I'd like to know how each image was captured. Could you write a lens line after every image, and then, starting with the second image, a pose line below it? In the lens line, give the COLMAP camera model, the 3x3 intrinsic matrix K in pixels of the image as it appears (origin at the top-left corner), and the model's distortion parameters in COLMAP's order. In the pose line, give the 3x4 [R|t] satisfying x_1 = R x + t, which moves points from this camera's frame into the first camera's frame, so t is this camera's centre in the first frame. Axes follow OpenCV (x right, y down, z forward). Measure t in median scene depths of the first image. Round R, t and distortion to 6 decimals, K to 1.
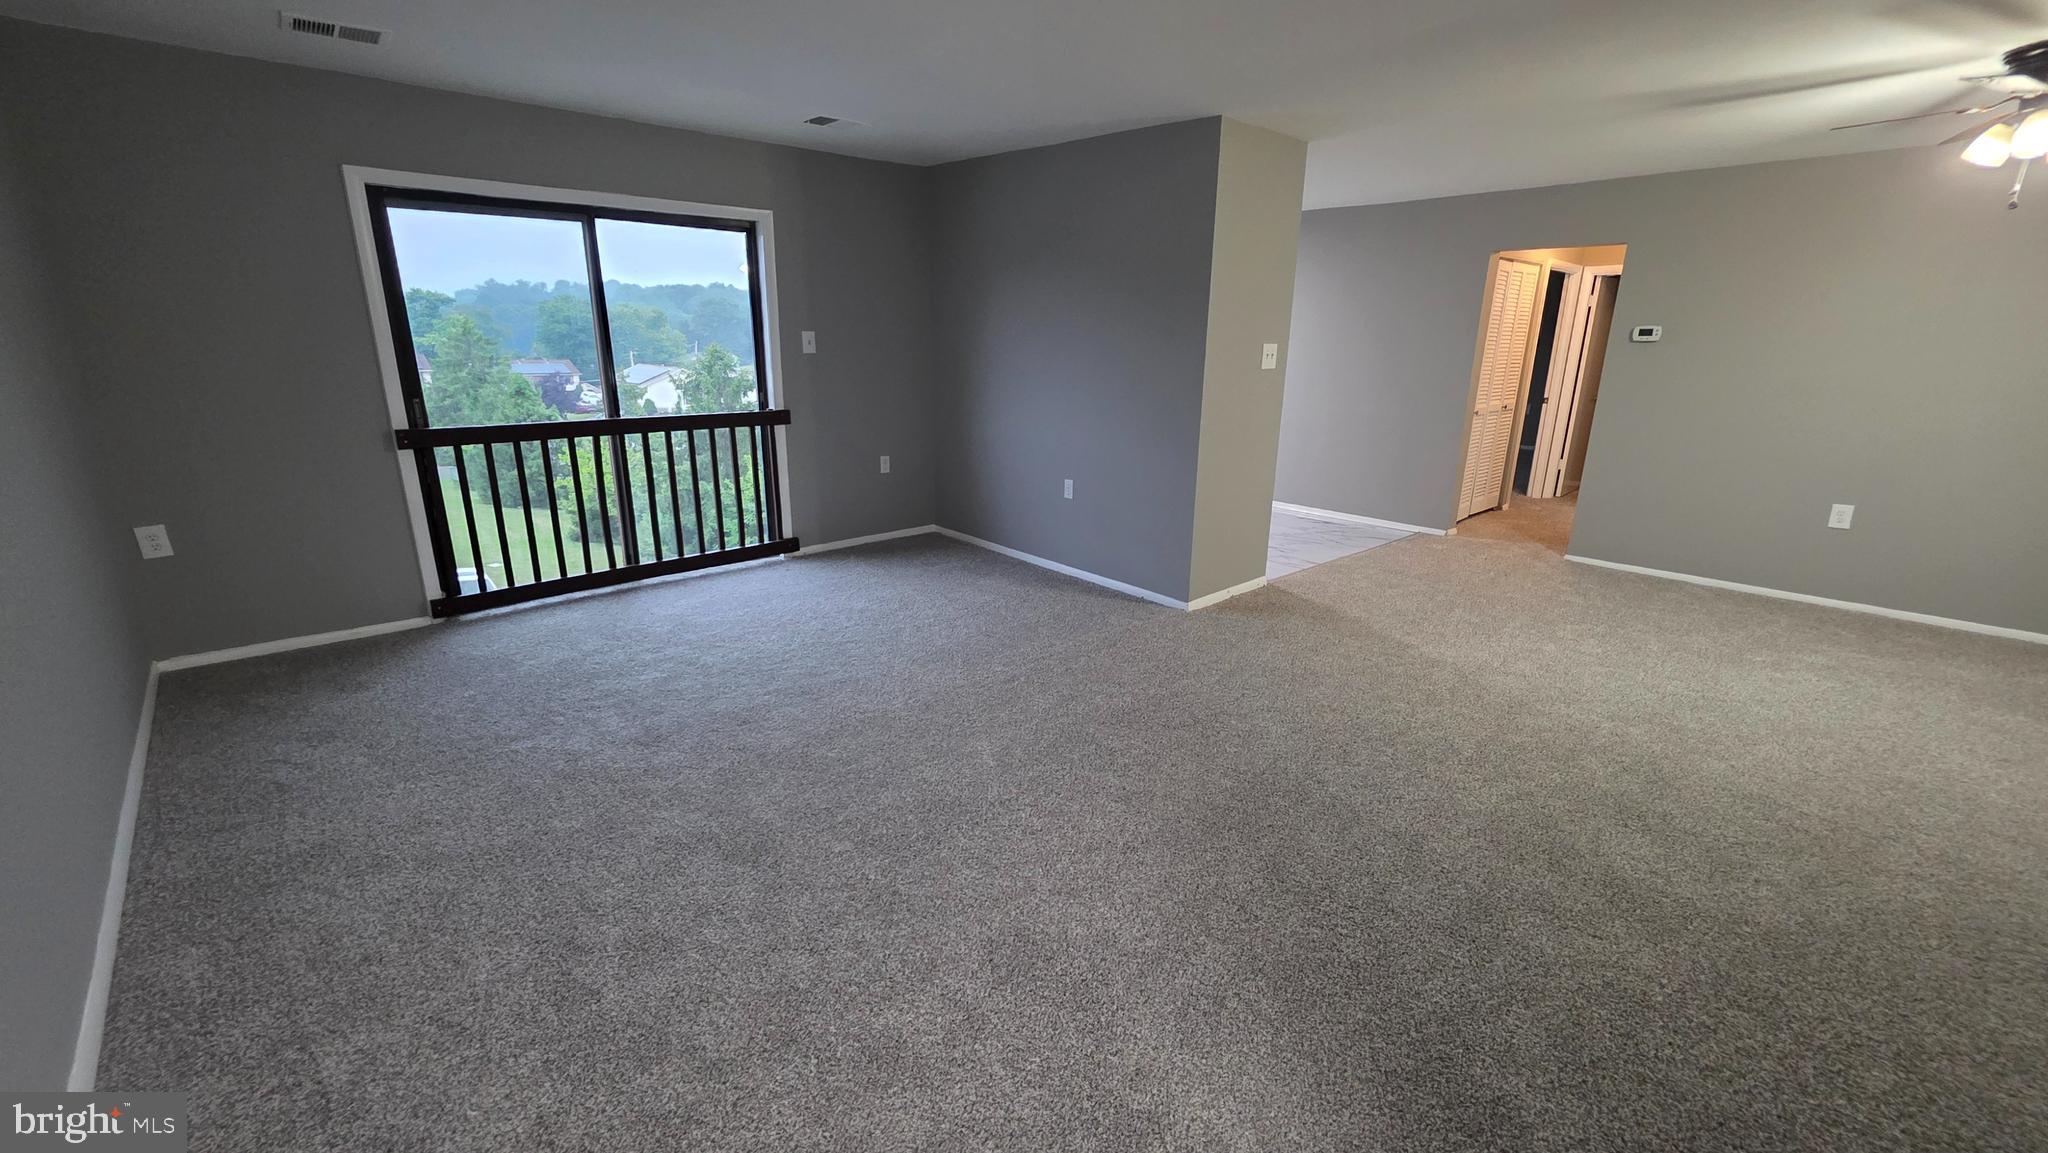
lens RADIAL K [[839.0, 0, 1034.4], [0, 839.0, 567.1], [0, 0, 1]] dist [-0.001909, -0.000012]
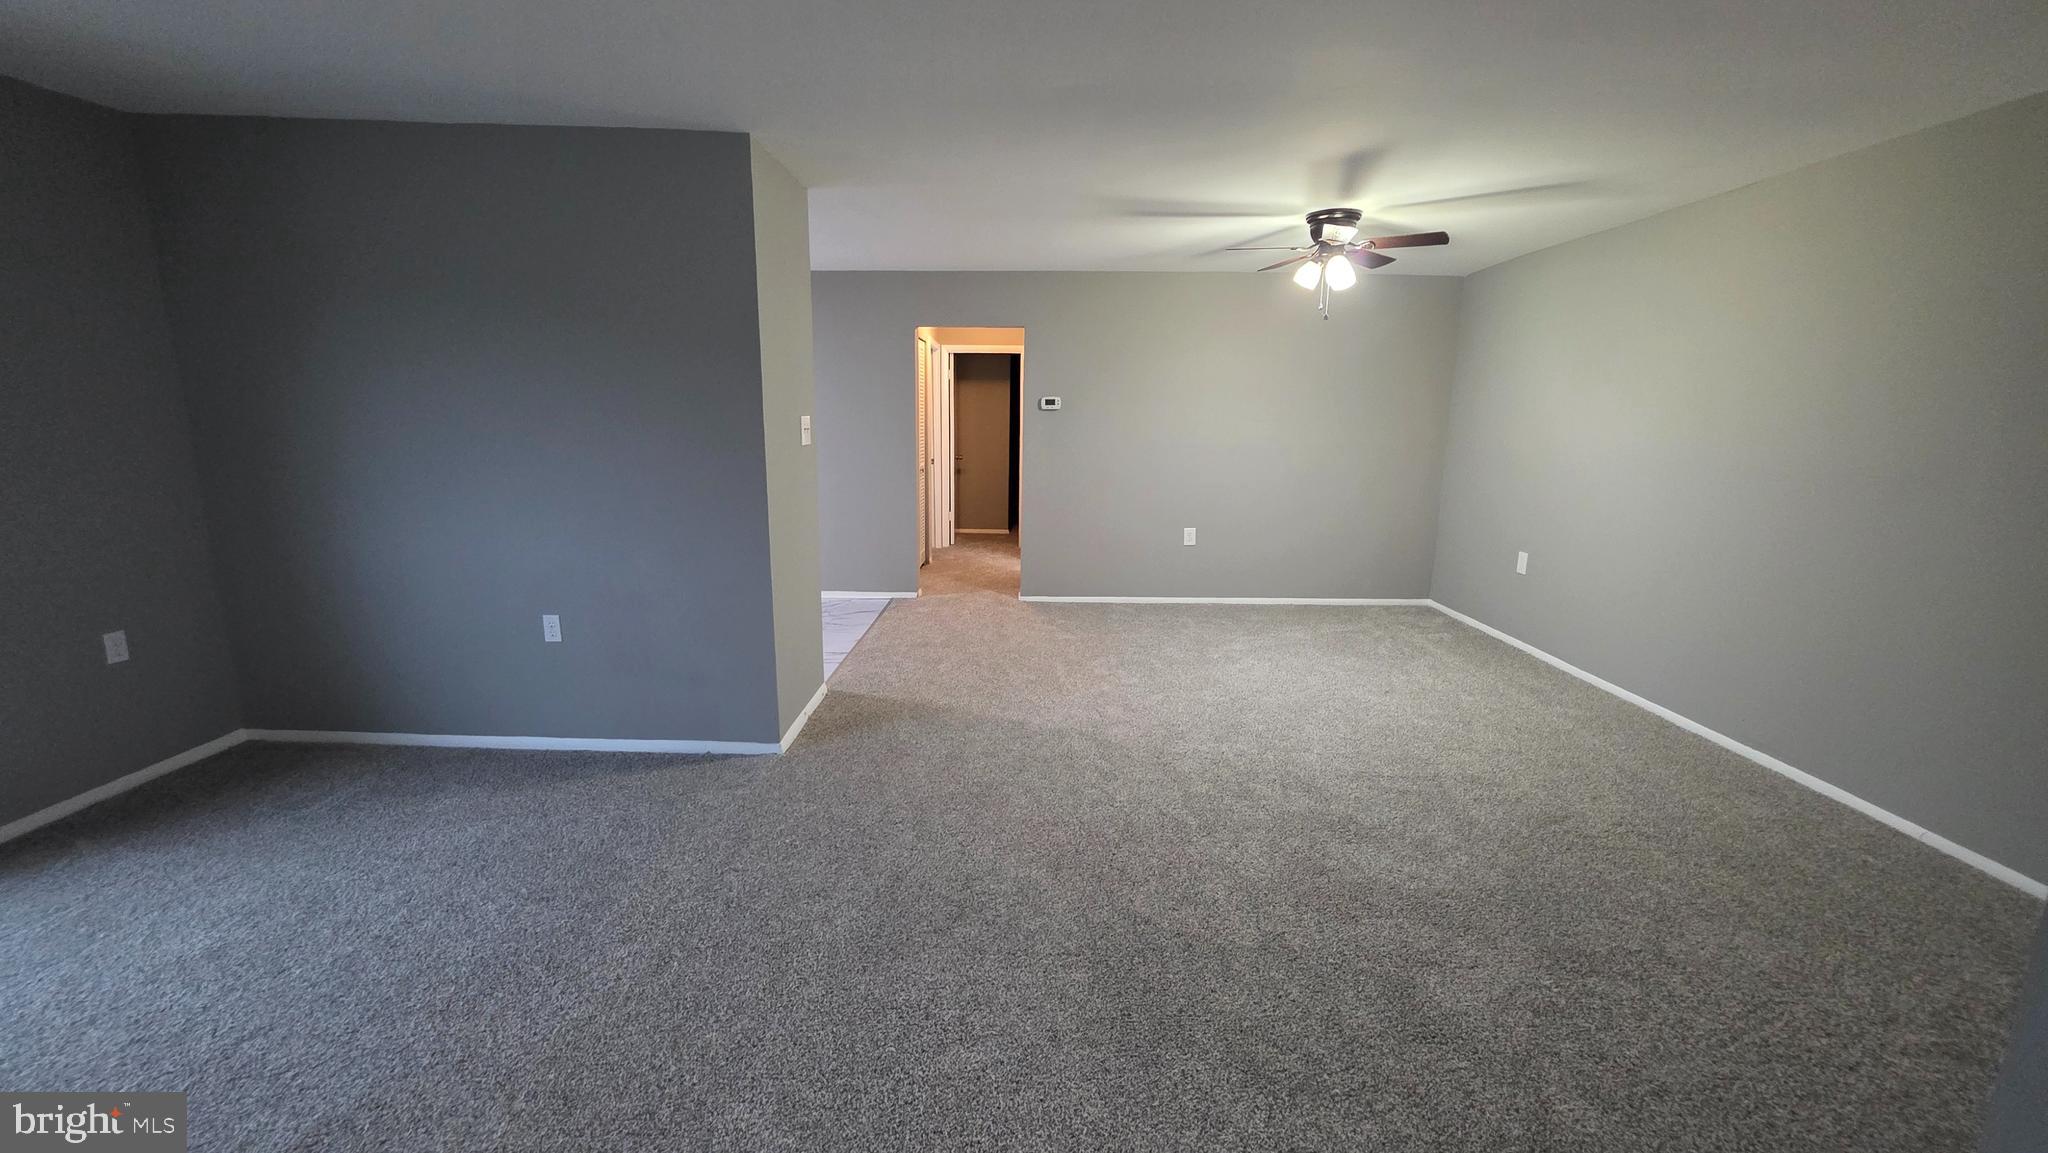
lens RADIAL K [[818.7, 0, 1024.0], [0, 818.7, 576.5], [0, 0, 1]] dist [-0.000147, 0.000355]
pose [[0.686528, -0.151810, 0.711079, -0.179439], [0.192837, 0.980955, 0.023248, -0.083418], [-0.701066, 0.121162, 0.702728, 0.278700]]
